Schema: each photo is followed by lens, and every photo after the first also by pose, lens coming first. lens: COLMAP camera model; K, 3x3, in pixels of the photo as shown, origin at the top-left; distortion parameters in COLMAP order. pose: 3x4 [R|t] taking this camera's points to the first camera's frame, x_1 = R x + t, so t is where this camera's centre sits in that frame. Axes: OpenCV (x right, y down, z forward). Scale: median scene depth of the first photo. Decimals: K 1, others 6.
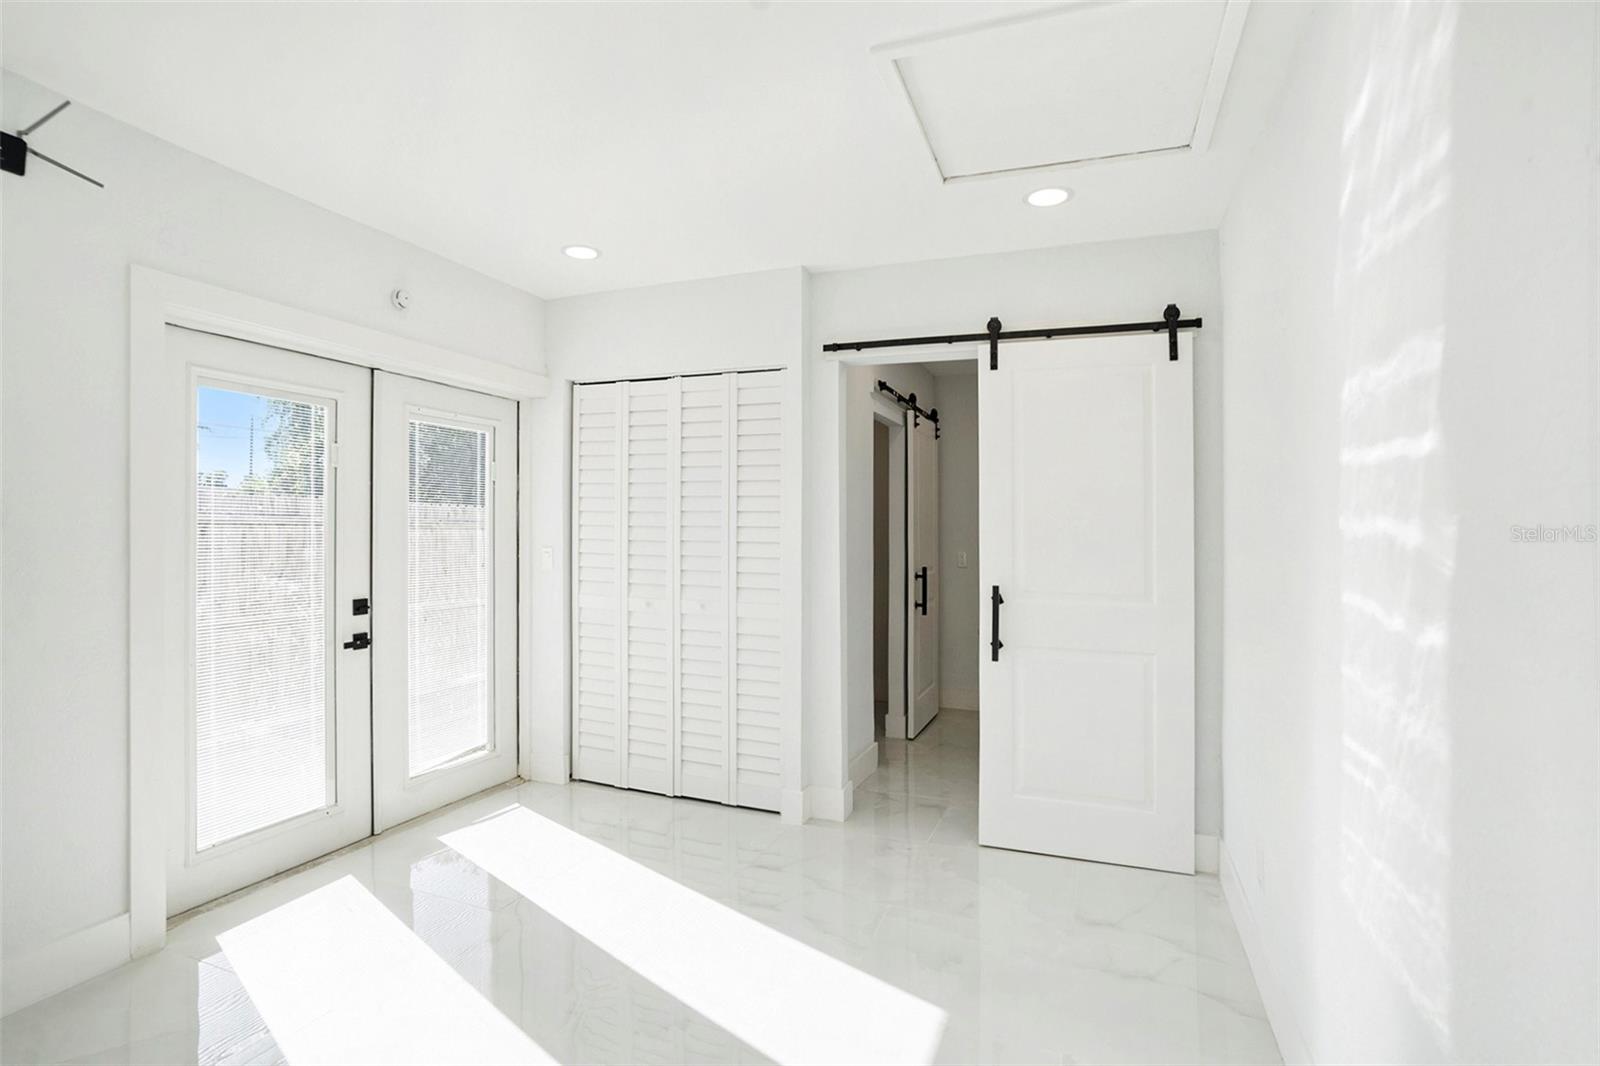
lens RADIAL K [[787.4, 0, 798.1], [0, 787.4, 529.1], [0, 0, 1]] dist [-0.048658, 0.012067]
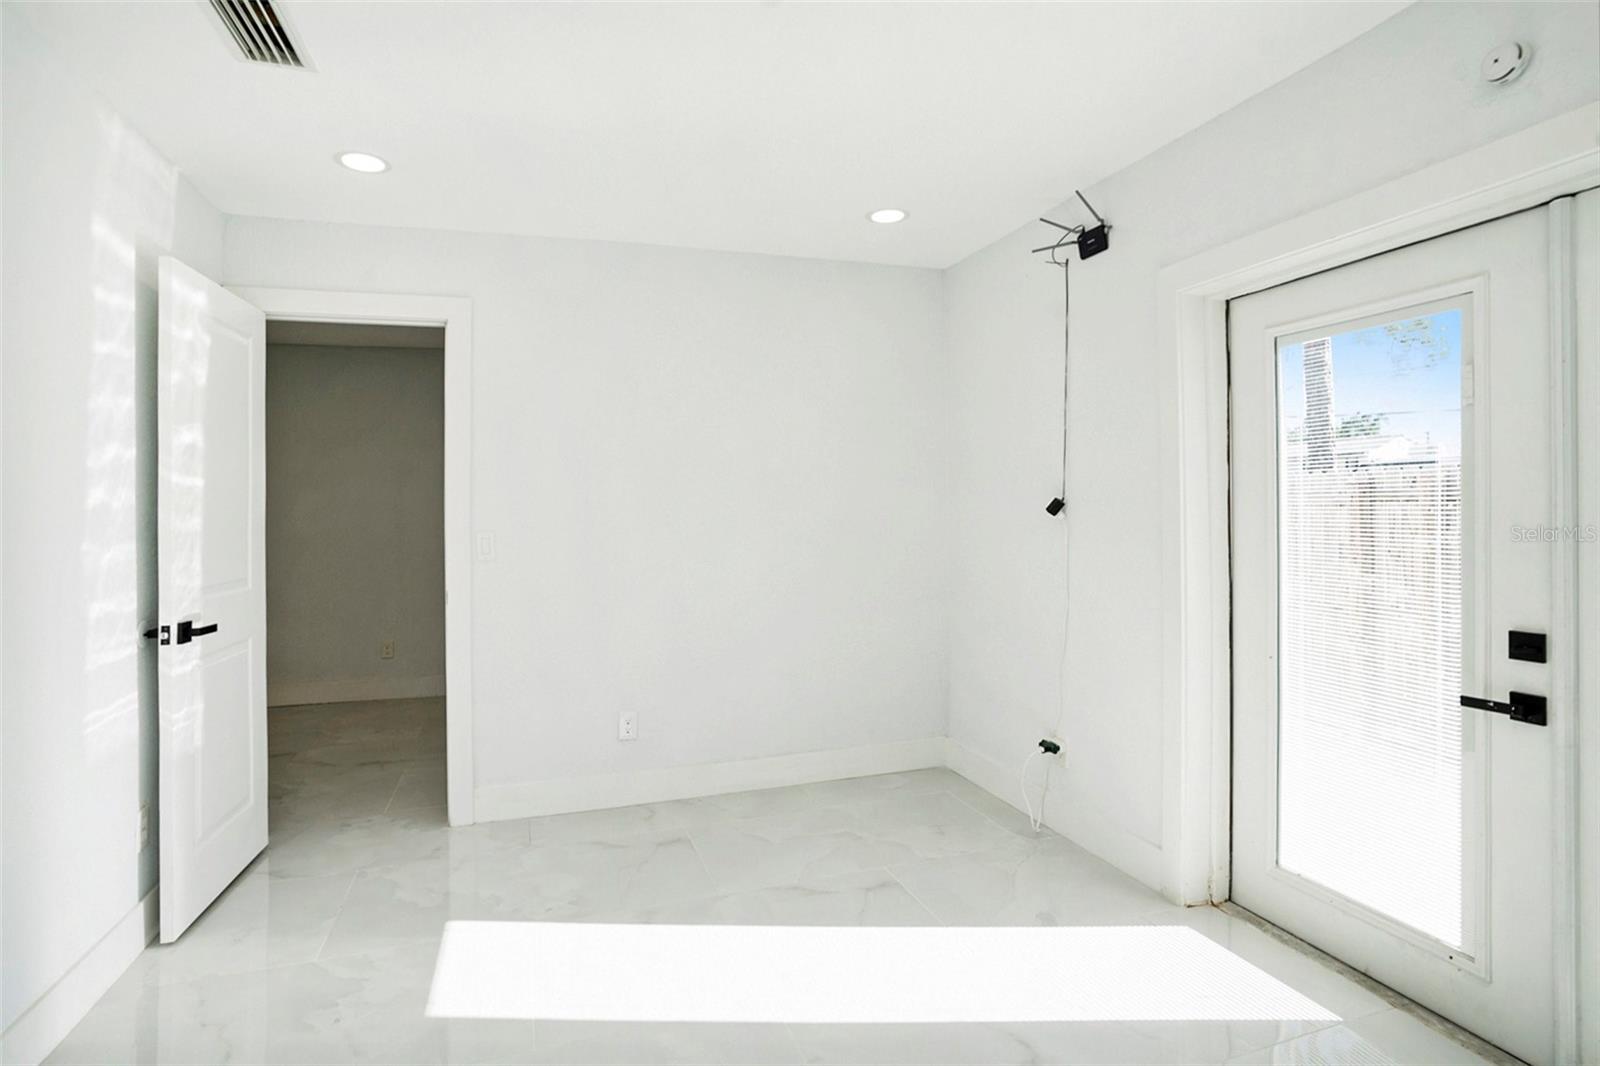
lens RADIAL K [[787.4, 0, 798.0], [0, 787.4, 532.2], [0, 0, 1]] dist [-0.048658, 0.012067]
pose [[-0.787527, 0.007862, -0.616230, 0.188921], [0.004270, 0.999964, 0.007301, 0.012584], [0.616265, 0.003119, -0.787533, 1.145839]]
